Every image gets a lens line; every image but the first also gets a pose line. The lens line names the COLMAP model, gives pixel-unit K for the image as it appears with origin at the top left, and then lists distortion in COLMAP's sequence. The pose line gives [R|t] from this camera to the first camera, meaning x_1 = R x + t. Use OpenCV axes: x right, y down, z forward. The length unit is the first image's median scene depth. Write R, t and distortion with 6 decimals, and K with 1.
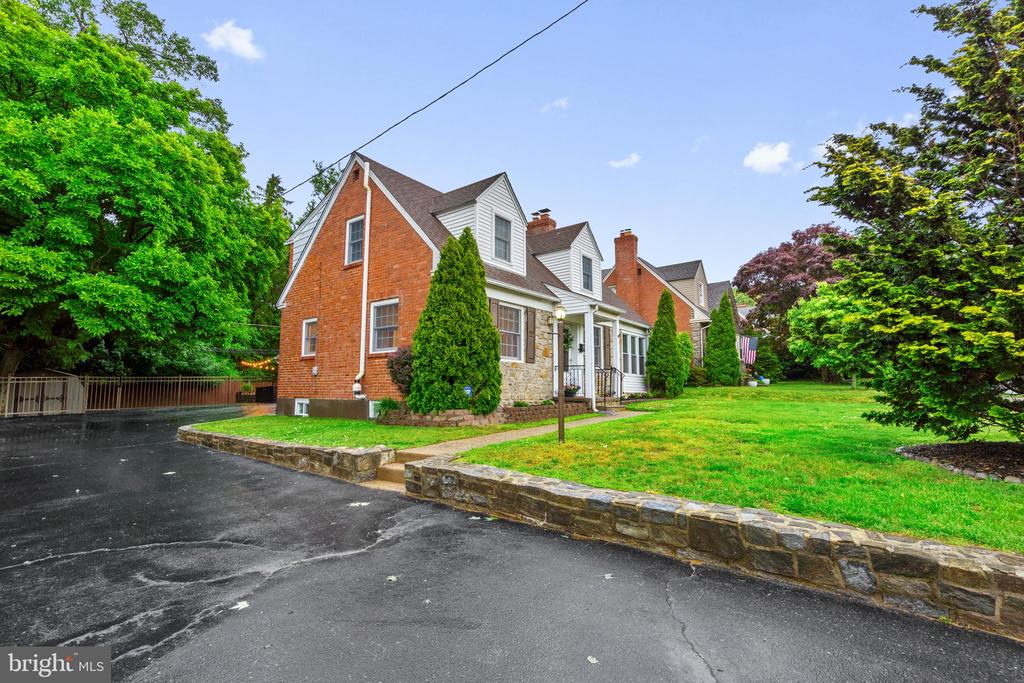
lens RADIAL K [[469.0, 0, 512.0], [0, 469.0, 341.5], [0, 0, 1]] dist [-0.000050, -0.000784]
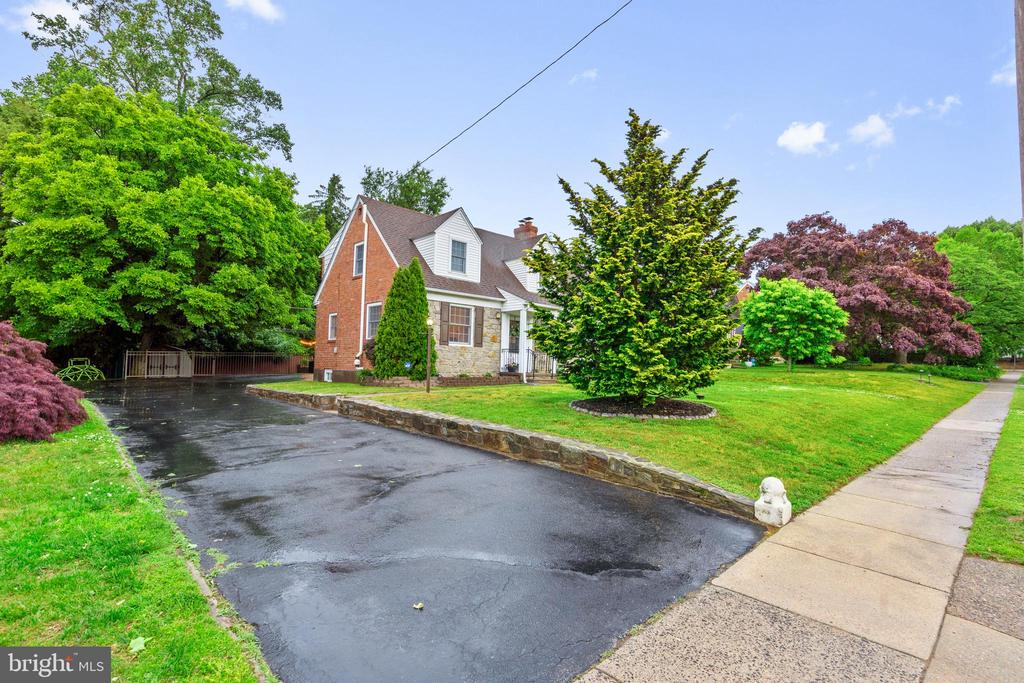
lens RADIAL K [[486.7, 0, 512.0], [0, 486.7, 341.5], [0, 0, 1]] dist [-0.002455, -0.000123]
pose [[0.988350, 0.010991, -0.151800, 0.353513], [-0.003883, 0.998886, 0.047037, -0.037672], [0.152148, -0.045900, 0.987291, -0.399897]]
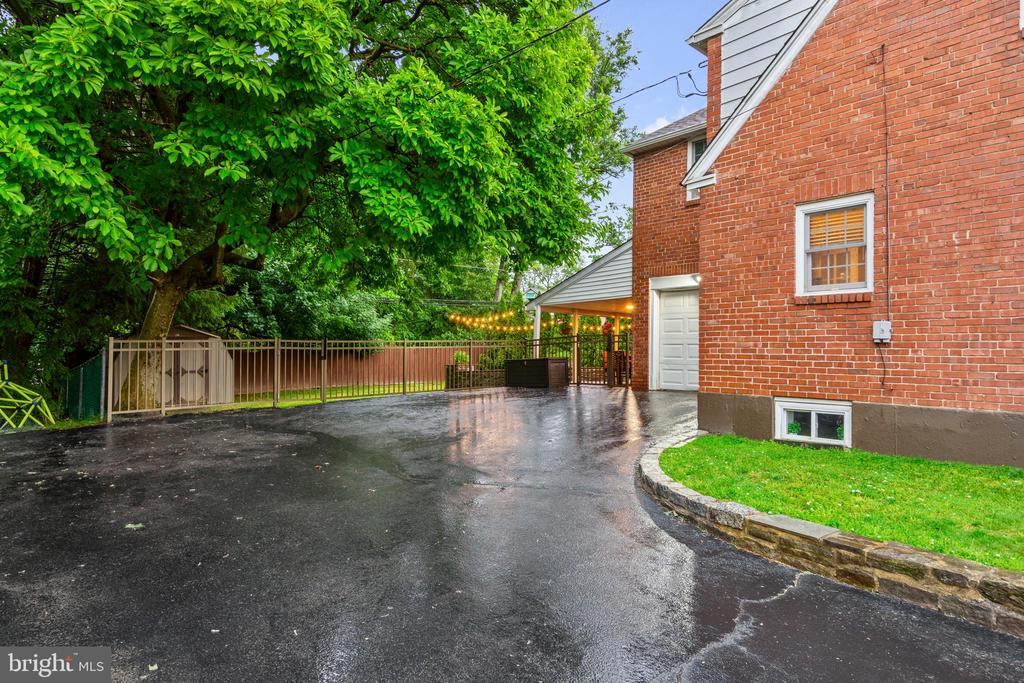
lens RADIAL K [[580.8, 0, 512.0], [0, 580.8, 341.5], [0, 0, 1]] dist [0.002987, 0.000422]
pose [[0.981472, 0.009063, -0.191389, -0.656027], [0.005919, 0.996970, 0.077565, 0.033483], [0.191512, -0.077260, 0.978445, 0.504304]]
